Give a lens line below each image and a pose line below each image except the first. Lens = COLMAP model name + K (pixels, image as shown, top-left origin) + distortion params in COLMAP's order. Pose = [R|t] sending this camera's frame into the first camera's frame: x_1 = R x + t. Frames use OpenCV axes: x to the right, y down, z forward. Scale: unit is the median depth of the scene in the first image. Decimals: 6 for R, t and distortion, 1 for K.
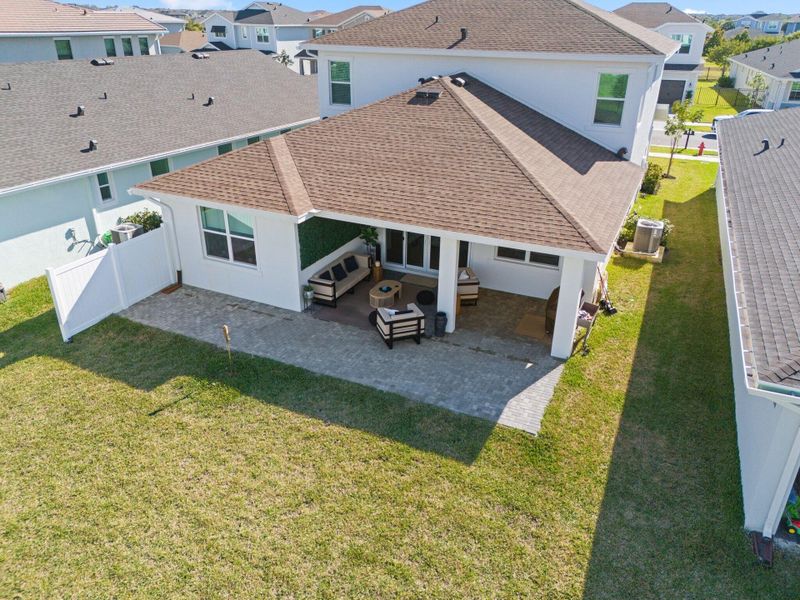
lens RADIAL K [[596.6, 0, 378.0], [0, 596.6, 297.0], [0, 0, 1]] dist [0.057139, -0.016219]
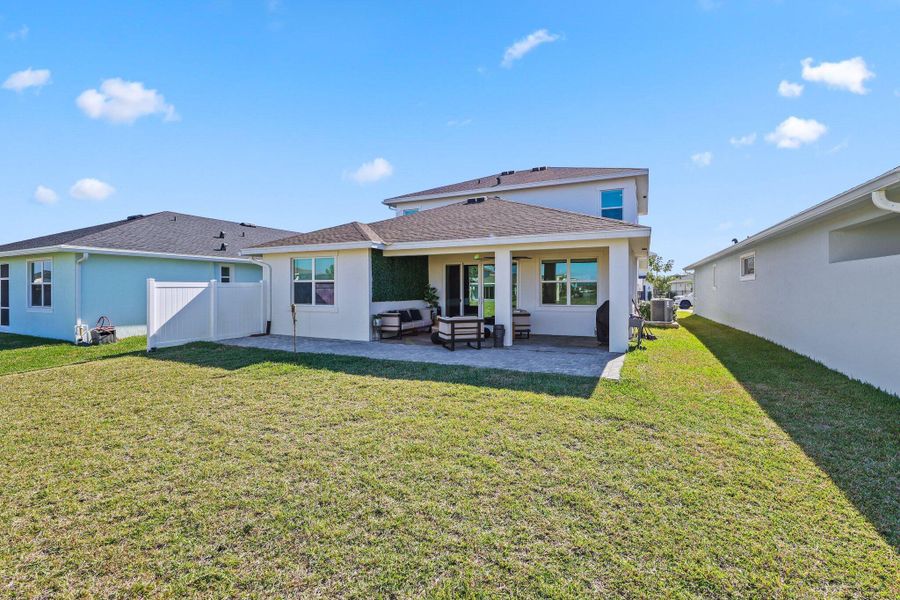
lens RADIAL K [[411.4, 0, 431.2], [0, 411.4, 293.1], [0, 0, 1]] dist [0.004298, -0.000370]
pose [[0.999929, 0.003043, -0.011495, -0.006721], [-0.007637, 0.905288, -0.424730, 0.267297], [0.009114, 0.424788, 0.905247, 0.278506]]
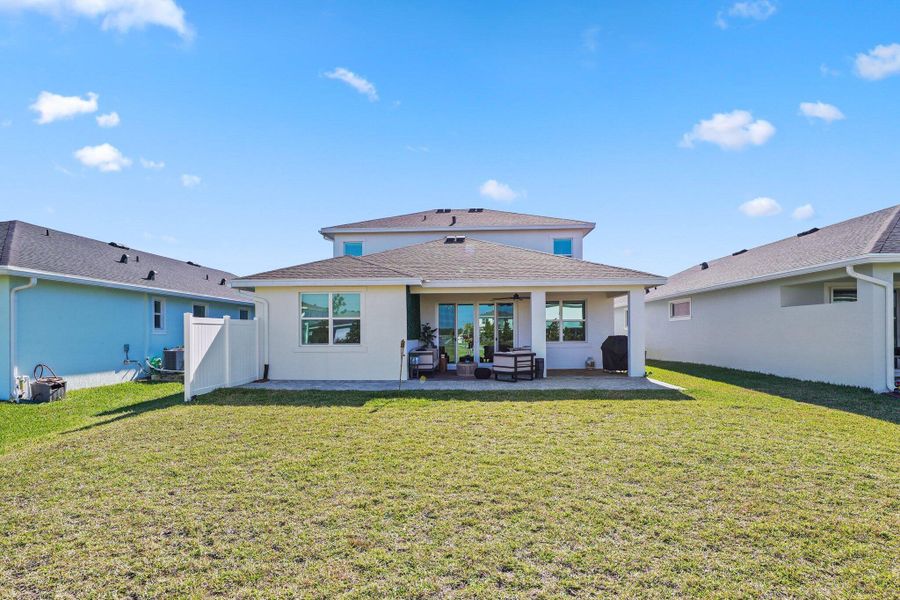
lens RADIAL K [[492.7, 0, 423.4], [0, 492.7, 334.9], [0, 0, 1]] dist [0.005235, -0.000029]
pose [[0.925056, -0.001881, 0.379825, -0.440232], [0.166715, 0.900525, -0.401573, 0.313995], [-0.341287, 0.434800, 0.833350, 0.217898]]
